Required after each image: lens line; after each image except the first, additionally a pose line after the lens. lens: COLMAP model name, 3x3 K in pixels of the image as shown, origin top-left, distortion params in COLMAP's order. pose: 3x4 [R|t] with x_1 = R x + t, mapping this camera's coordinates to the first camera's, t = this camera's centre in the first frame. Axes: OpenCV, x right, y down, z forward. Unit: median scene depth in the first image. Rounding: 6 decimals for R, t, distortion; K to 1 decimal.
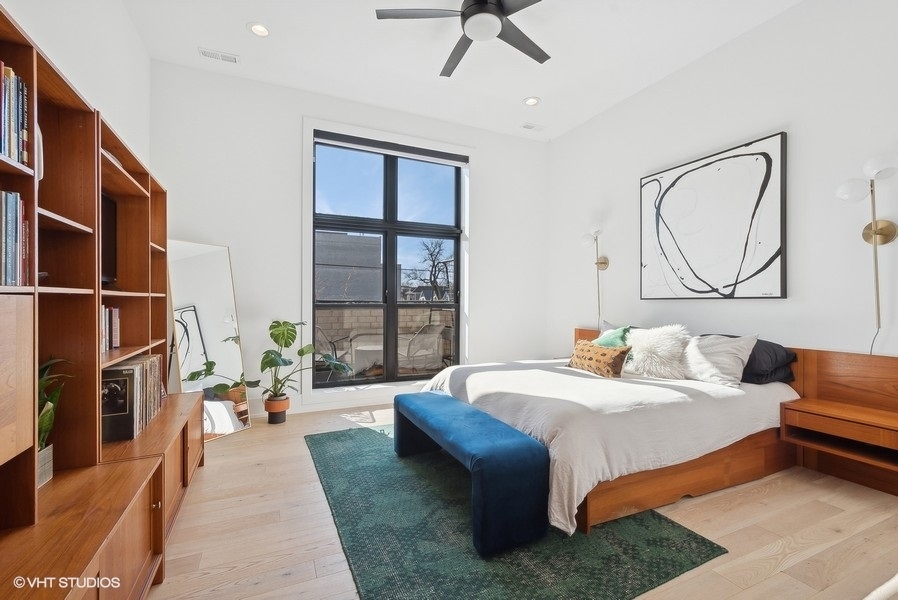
lens RADIAL K [[396.2, 0, 454.7], [0, 396.2, 303.5], [0, 0, 1]] dist [0.000801, -0.000124]
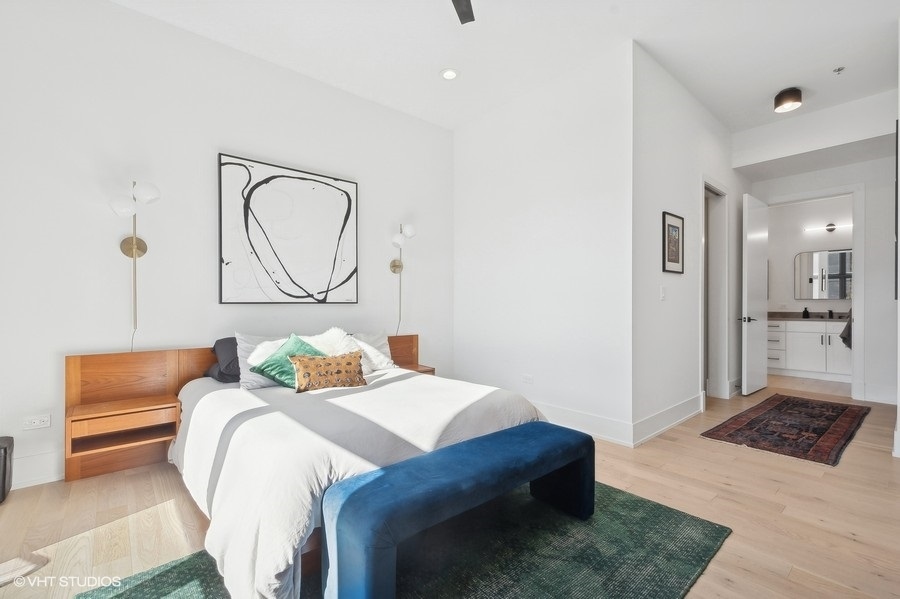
lens RADIAL K [[397.1, 0, 455.7], [0, 397.1, 303.0], [0, 0, 1]] dist [0.000801, -0.000124]
pose [[-0.266796, 0.002515, 0.963750, -0.523900], [0.005071, 0.999986, -0.001206, -0.009530], [-0.963740, 0.004566, -0.266806, 0.904496]]
